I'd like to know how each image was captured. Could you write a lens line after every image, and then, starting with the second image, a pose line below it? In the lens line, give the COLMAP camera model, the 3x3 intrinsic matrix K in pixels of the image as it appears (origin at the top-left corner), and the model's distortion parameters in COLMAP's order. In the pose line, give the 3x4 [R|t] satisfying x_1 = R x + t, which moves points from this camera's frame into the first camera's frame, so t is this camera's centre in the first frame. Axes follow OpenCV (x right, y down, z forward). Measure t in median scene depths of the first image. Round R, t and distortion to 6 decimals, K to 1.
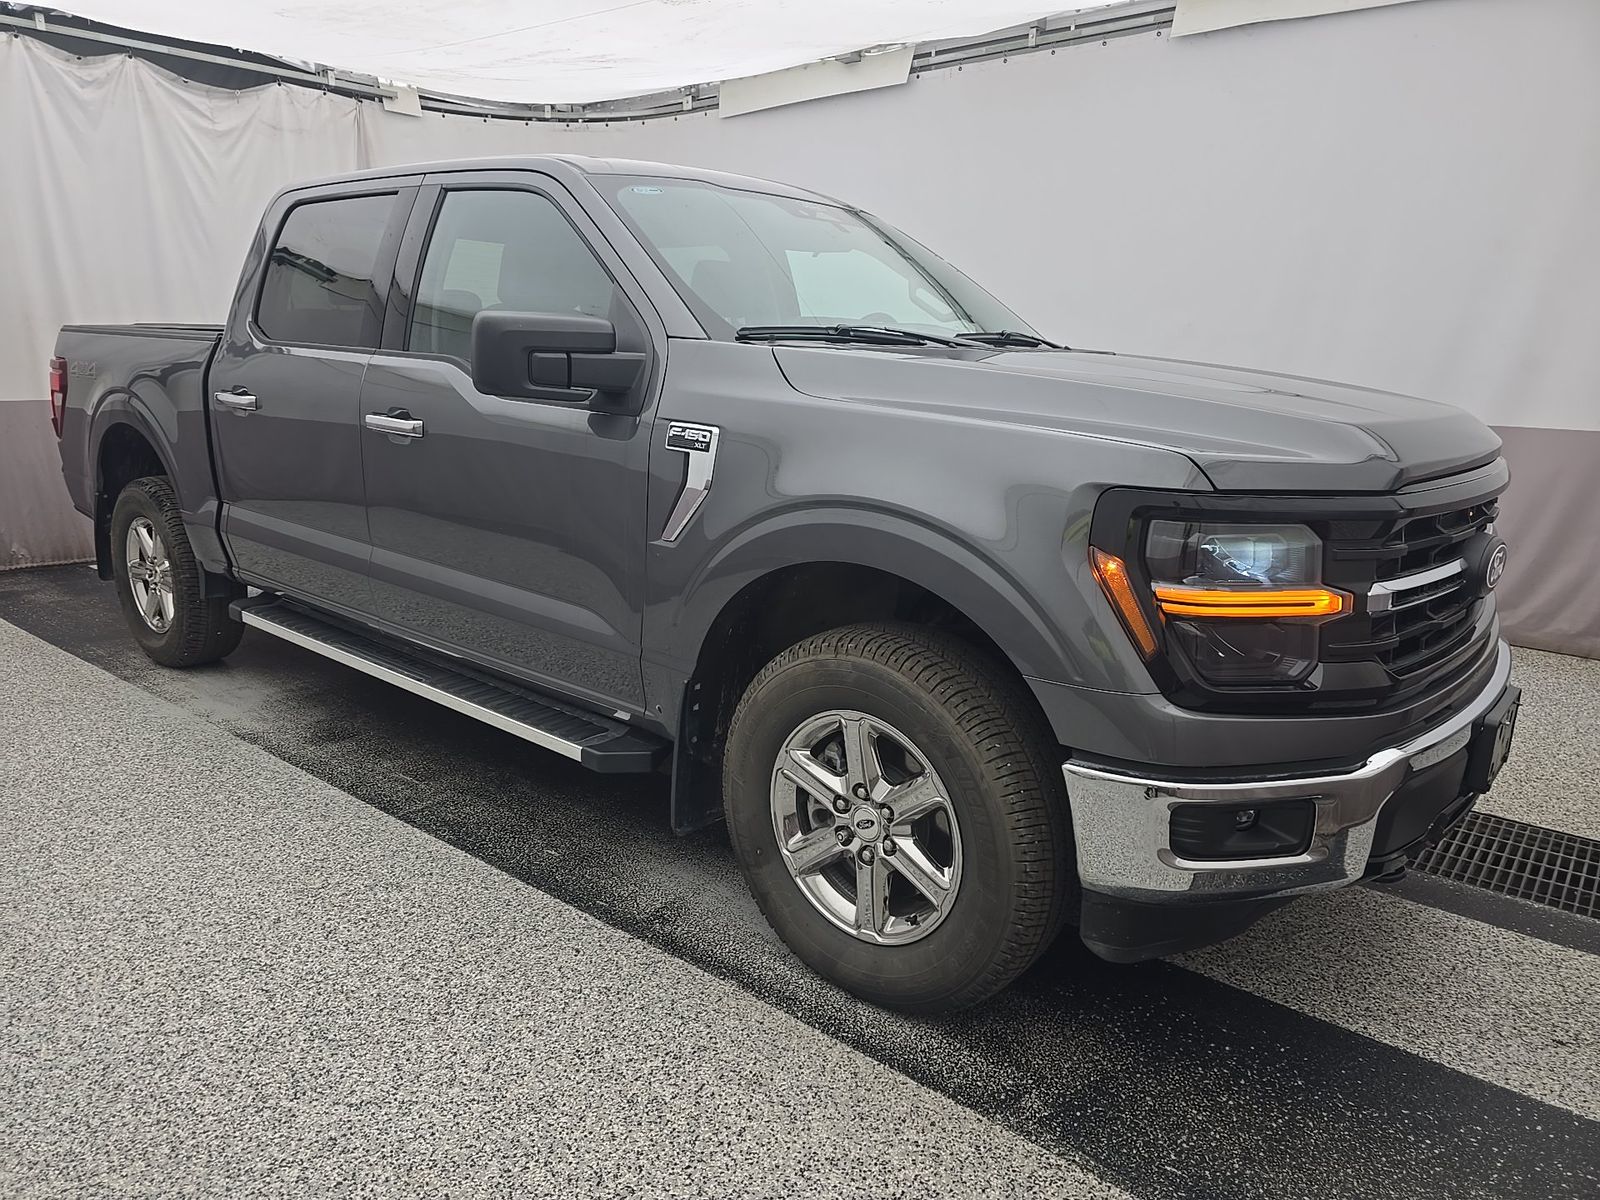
lens RADIAL K [[1074.6, 0, 800.0], [0, 1074.6, 600.0], [0, 0, 1]] dist [0.055588, -0.042678]
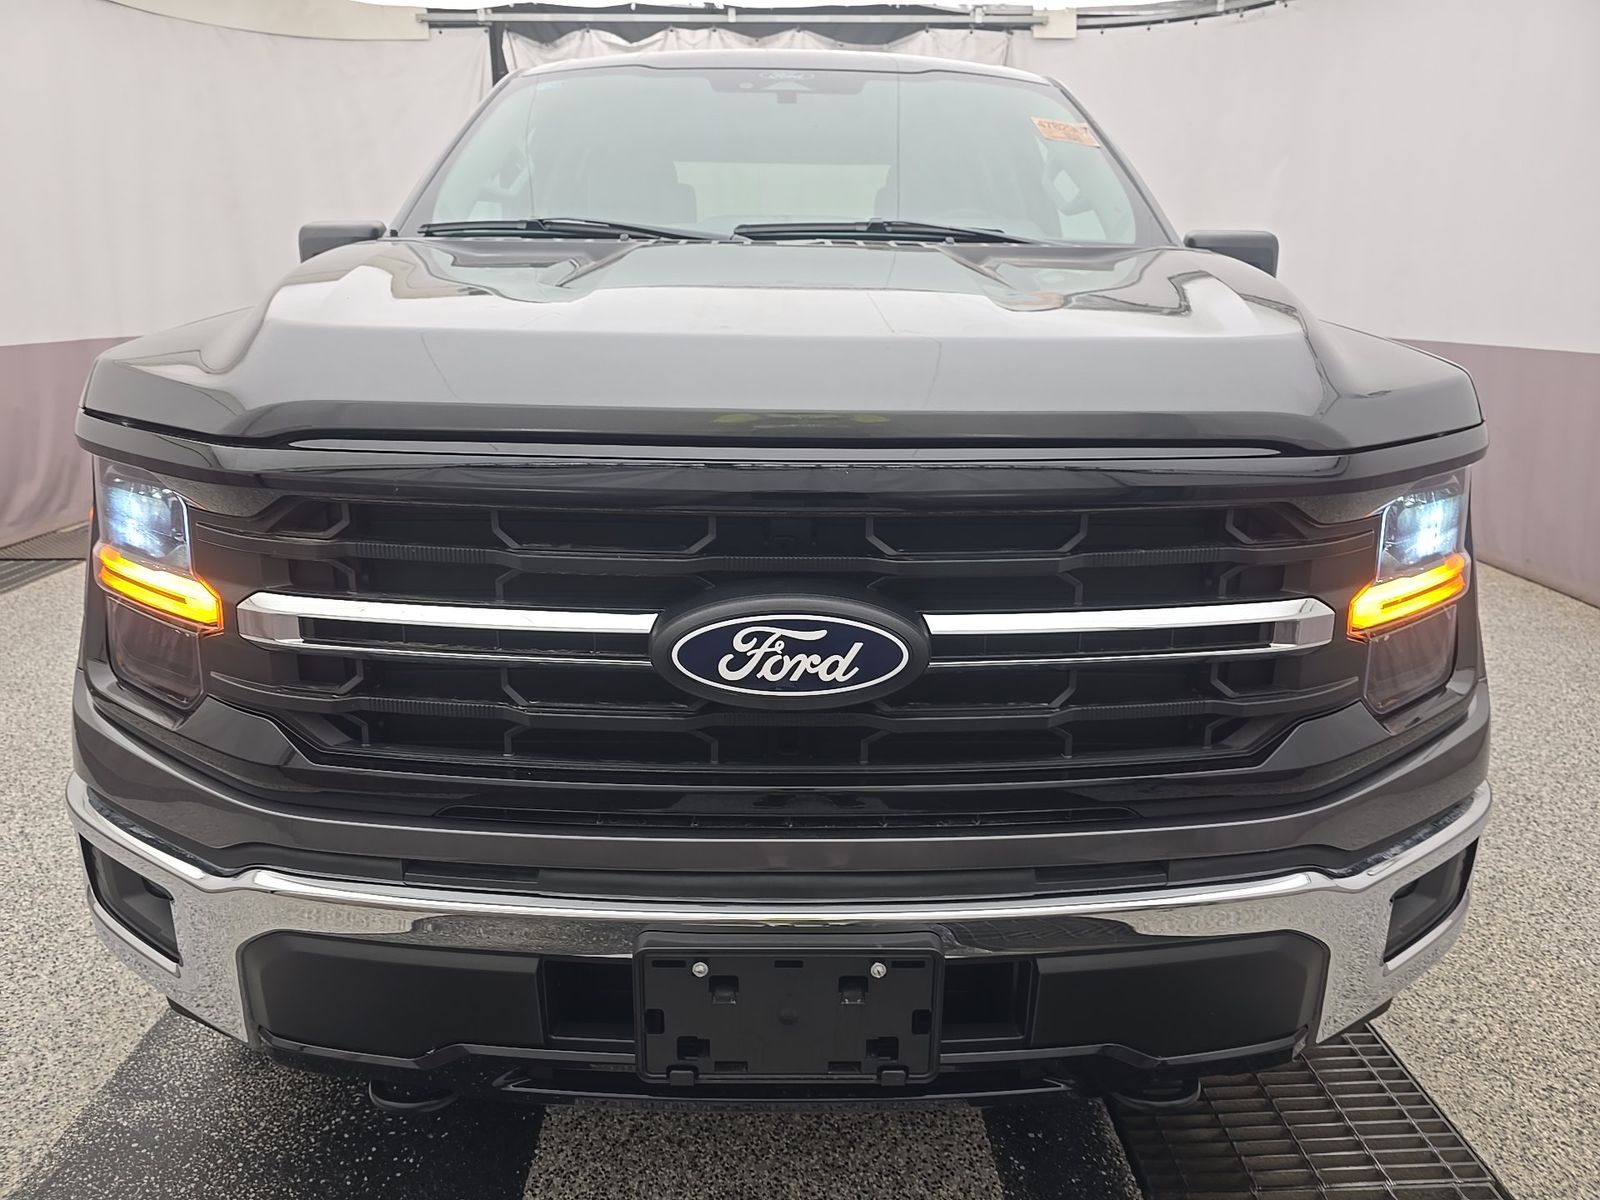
lens RADIAL K [[1087.8, 0, 800.0], [0, 1087.8, 600.0], [0, 0, 1]] dist [0.047748, -0.040877]
pose [[0.651348, 0.199501, -0.732083, 0.372463], [-0.170889, 0.978599, 0.114636, -0.042112], [0.739285, 0.050436, 0.671501, 0.257853]]
